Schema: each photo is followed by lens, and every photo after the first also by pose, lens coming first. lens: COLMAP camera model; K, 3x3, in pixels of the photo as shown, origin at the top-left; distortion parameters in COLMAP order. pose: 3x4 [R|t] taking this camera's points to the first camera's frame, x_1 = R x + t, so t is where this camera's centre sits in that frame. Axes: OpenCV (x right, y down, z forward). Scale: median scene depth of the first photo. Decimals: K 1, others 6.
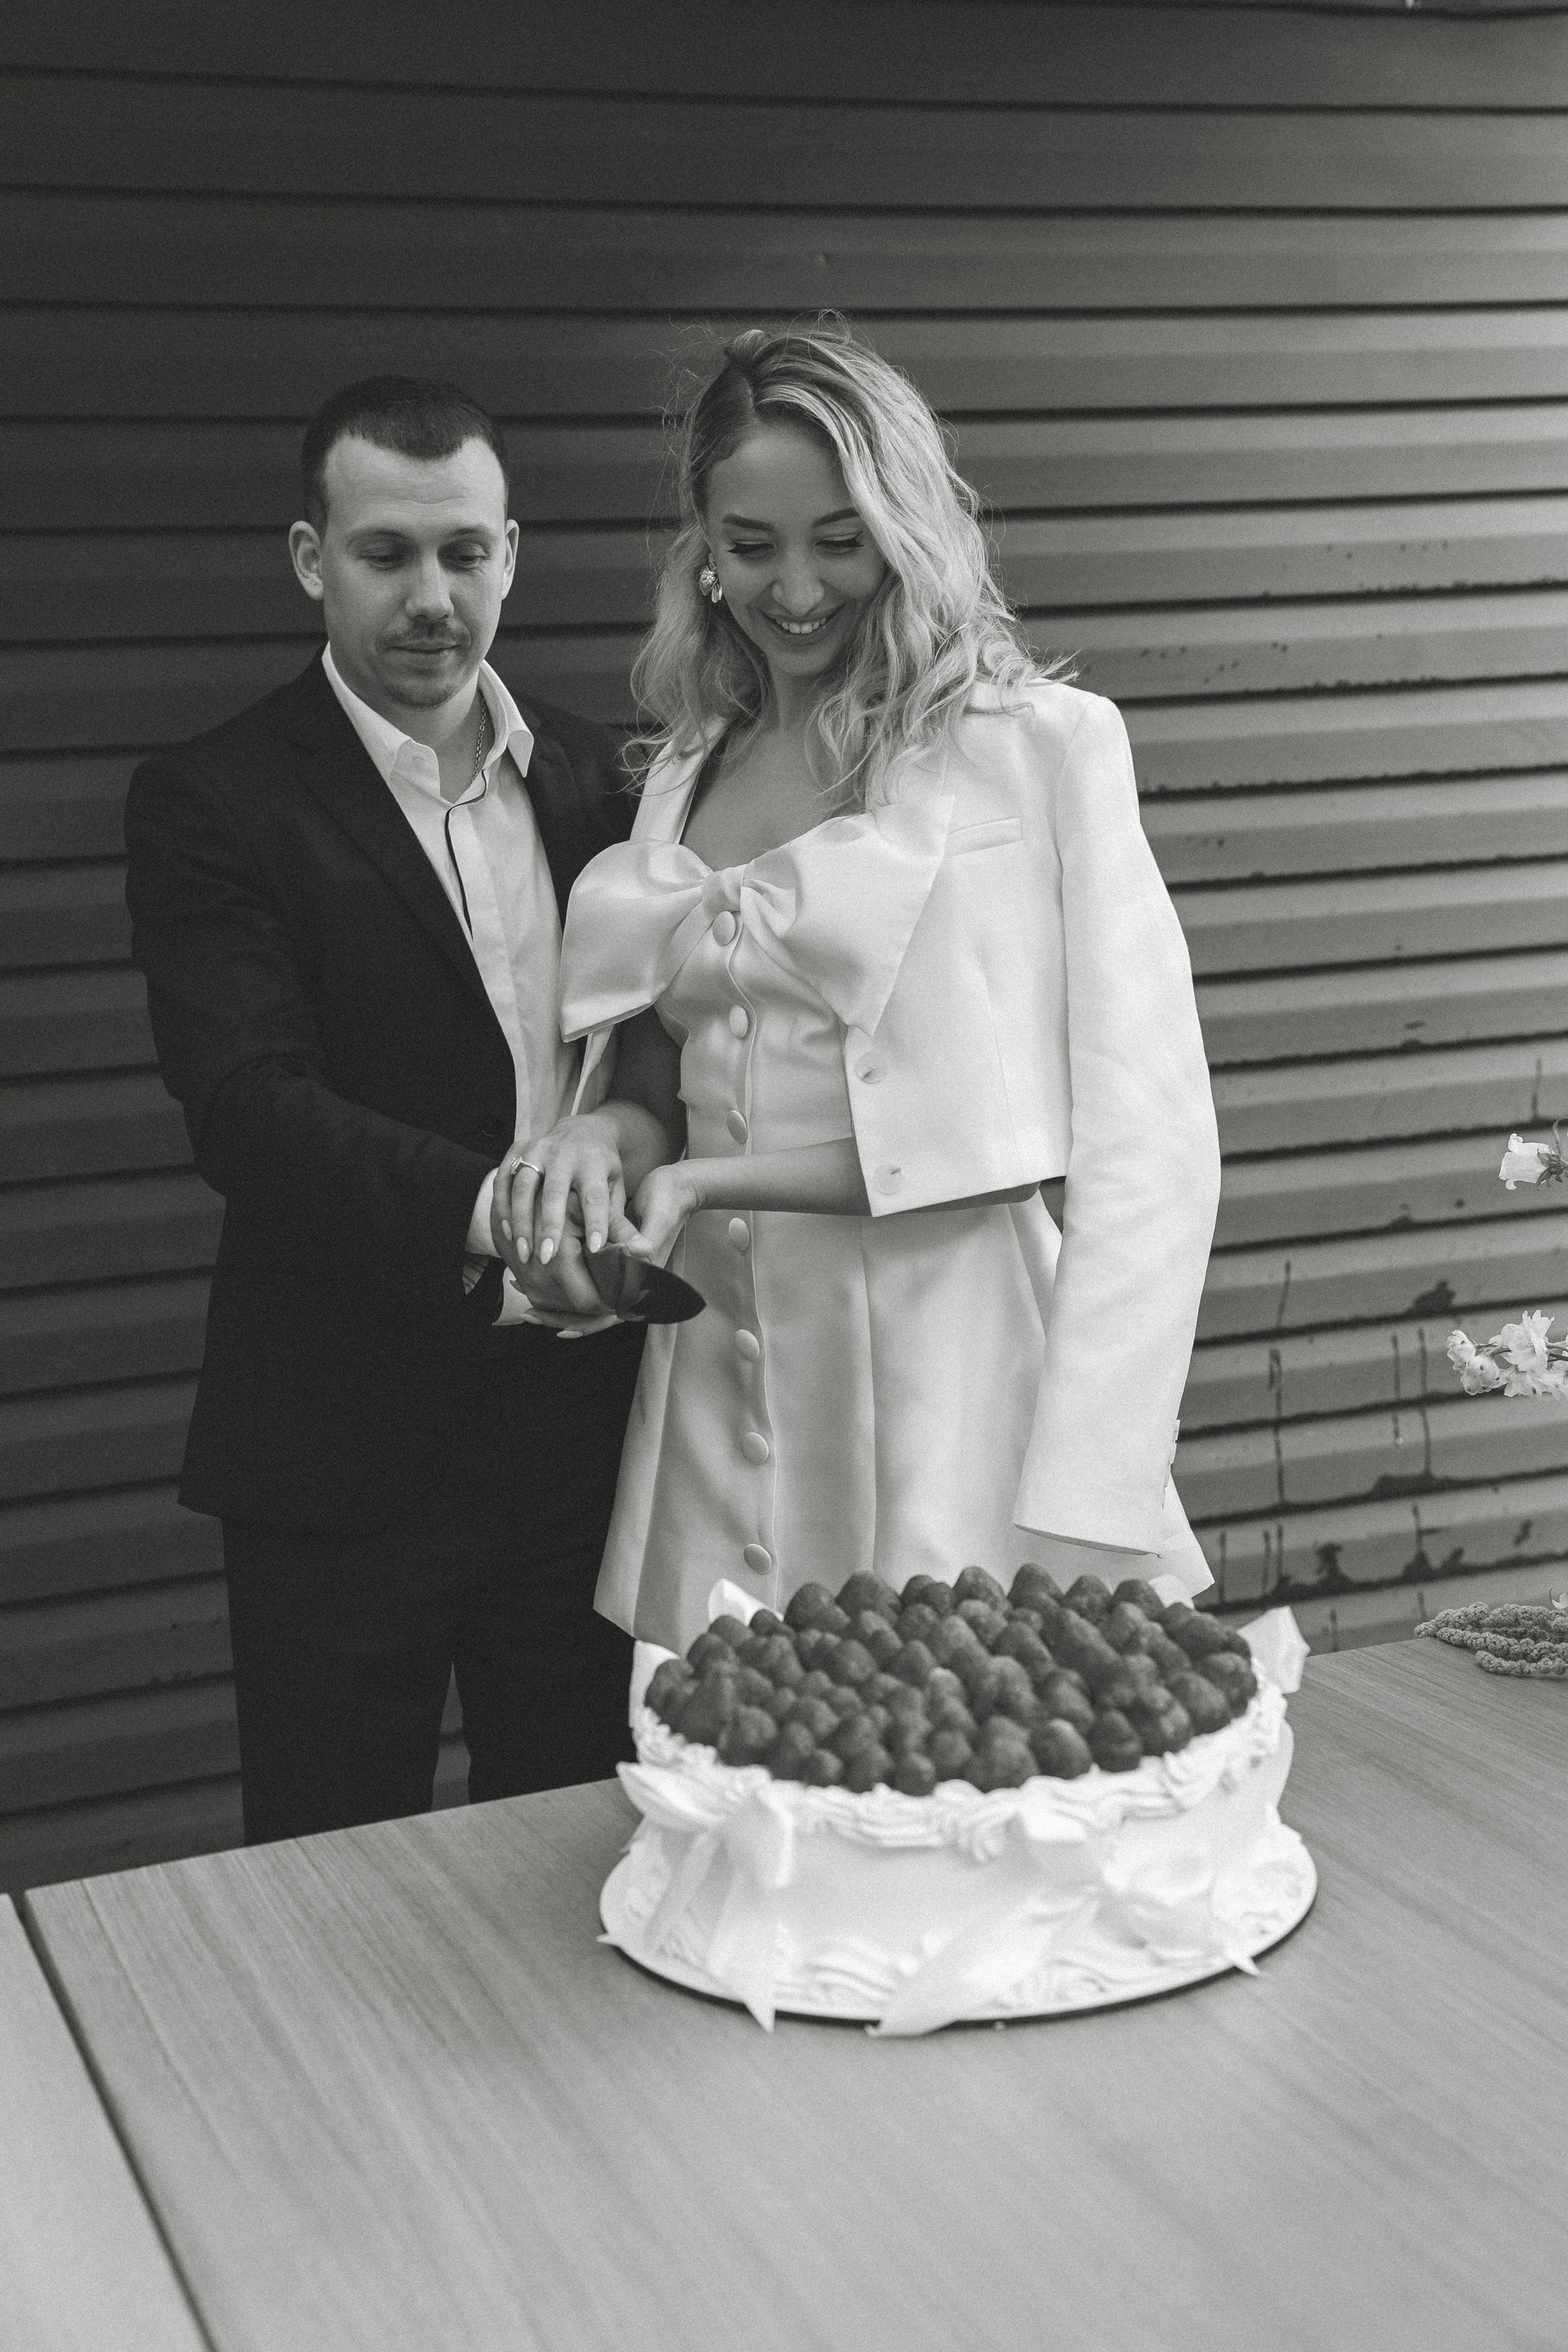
lens RADIAL K [[2870.5, 0, 794.4], [0, 2870.5, 1169.2], [0, 0, 1]] dist [0.087830, 0.000000]
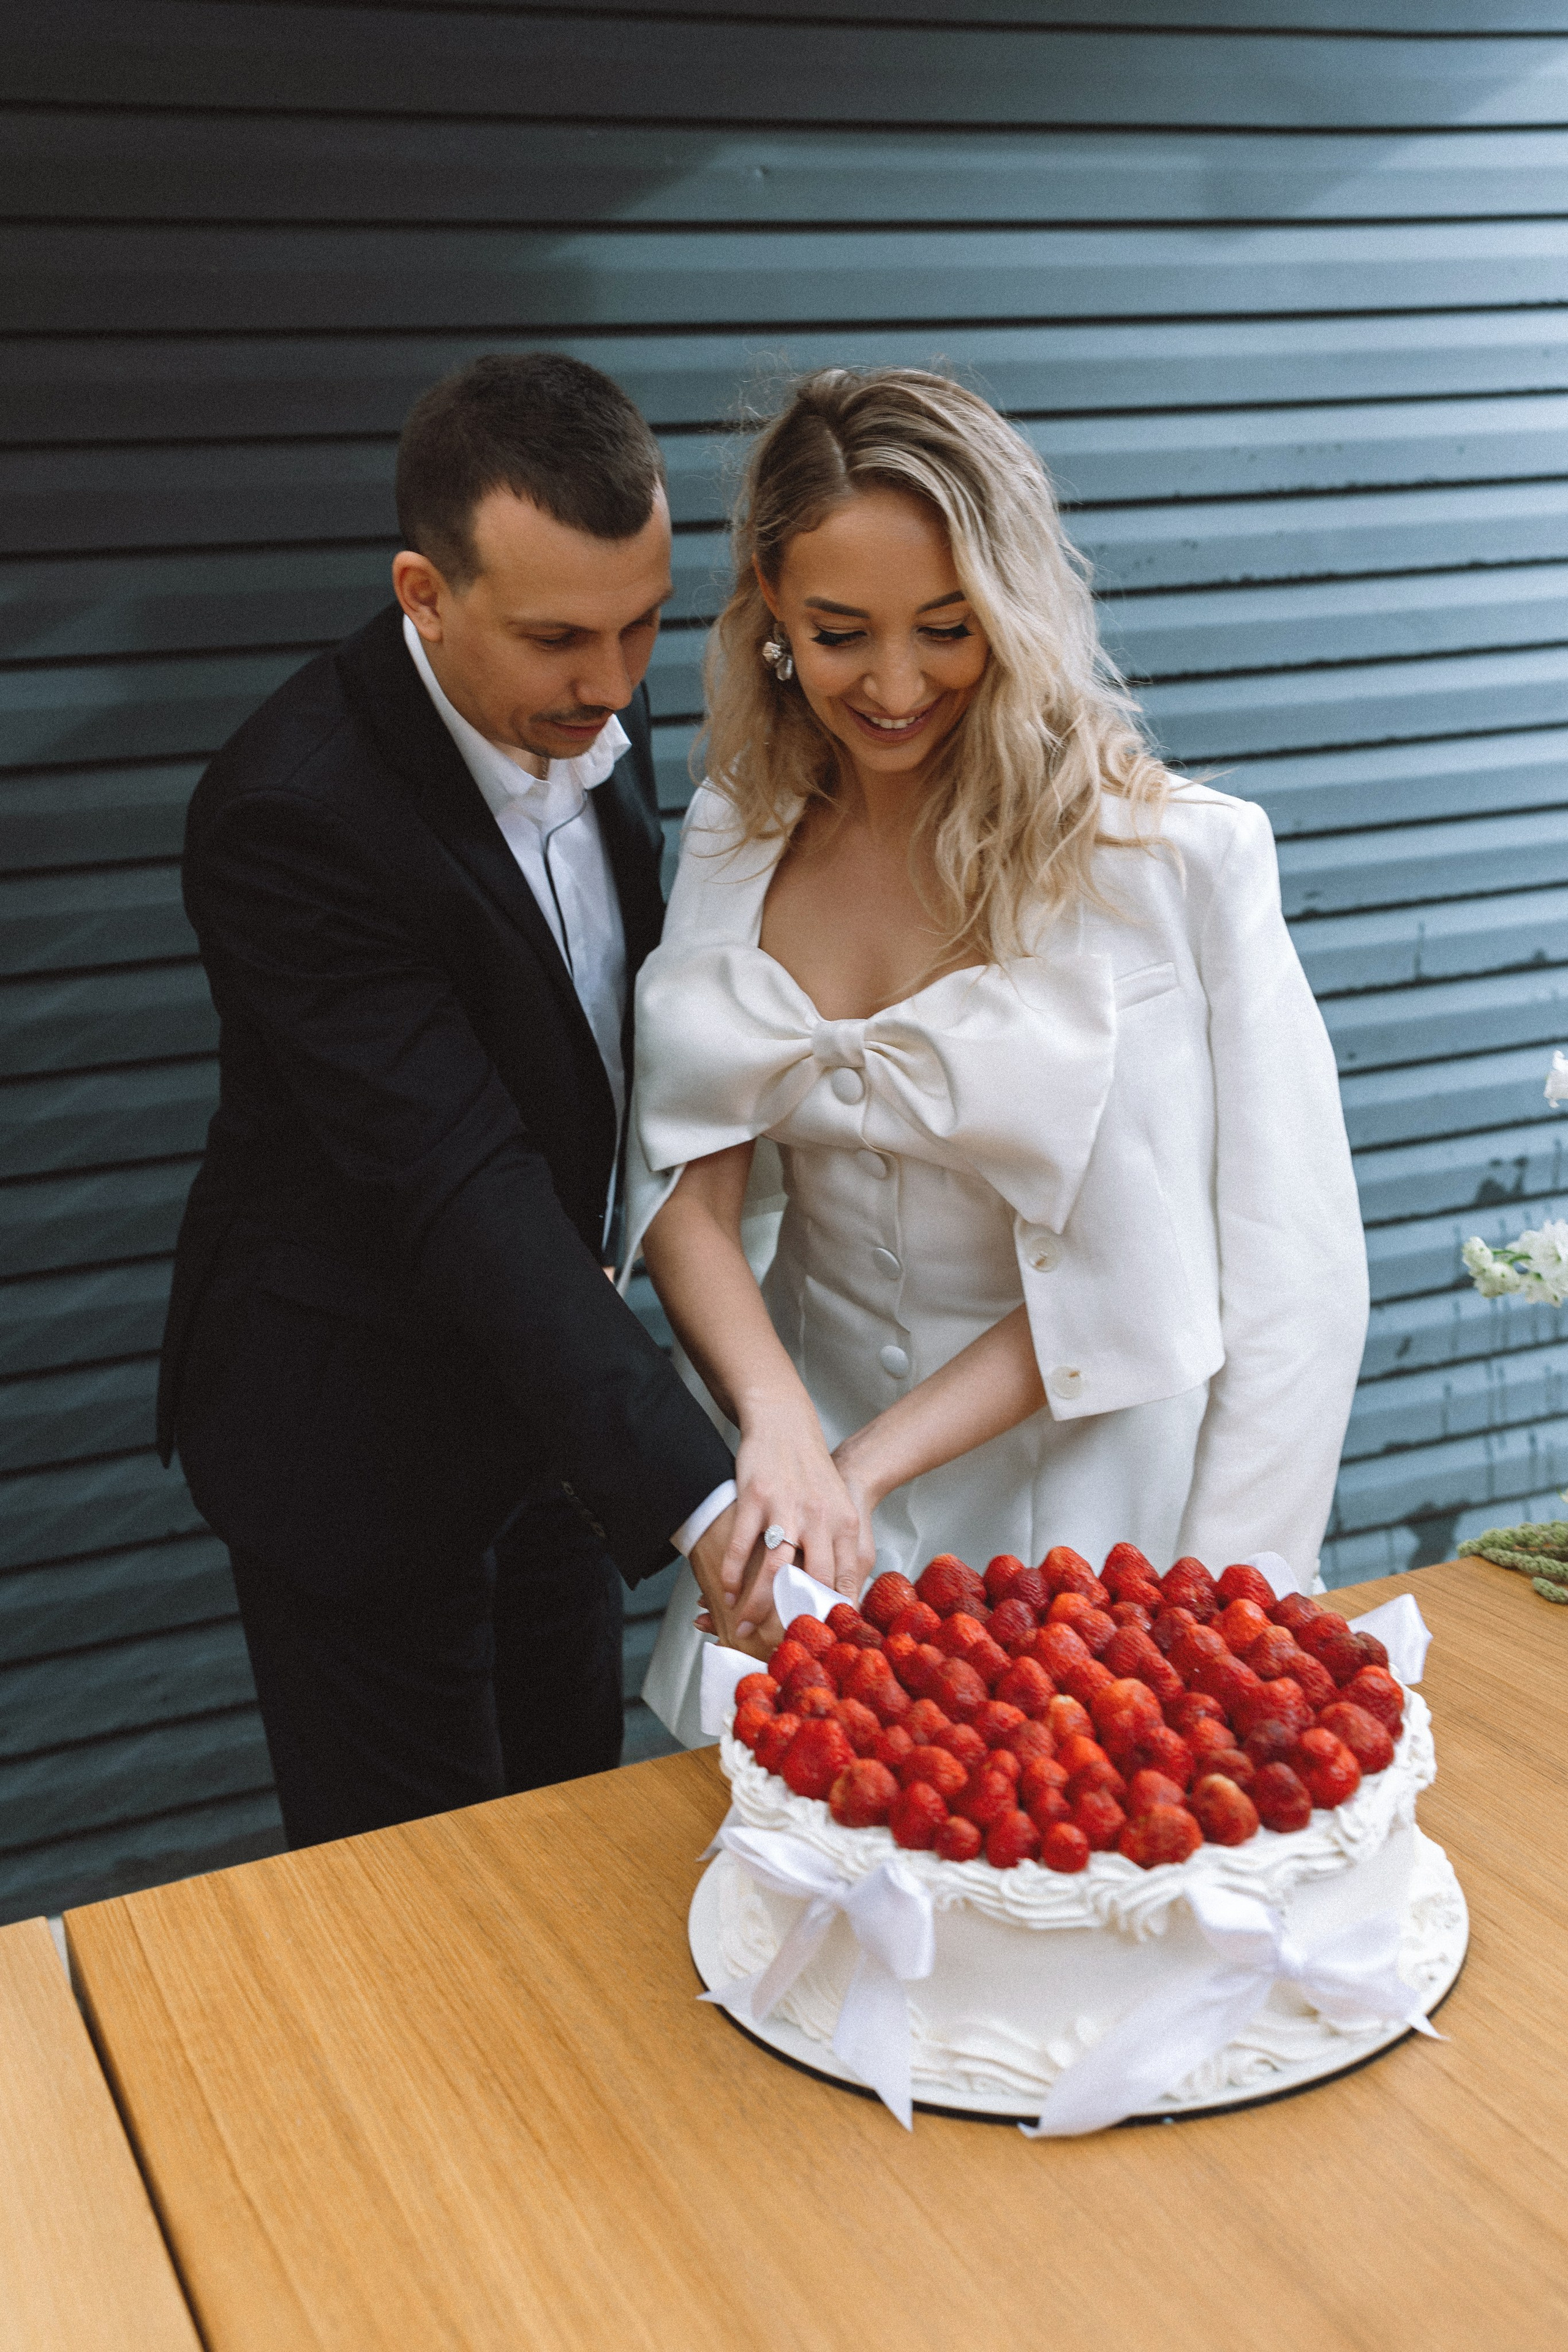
lens RADIAL K [[2510.1, 0, 864.2], [0, 2510.1, 1187.4], [0, 0, 1]] dist [0.022944, 0.000000]
pose [[0.997717, -0.030930, 0.060037, -0.053579], [0.026584, 0.997059, 0.071885, -0.045987], [-0.062084, -0.070125, 0.995604, 0.211749]]
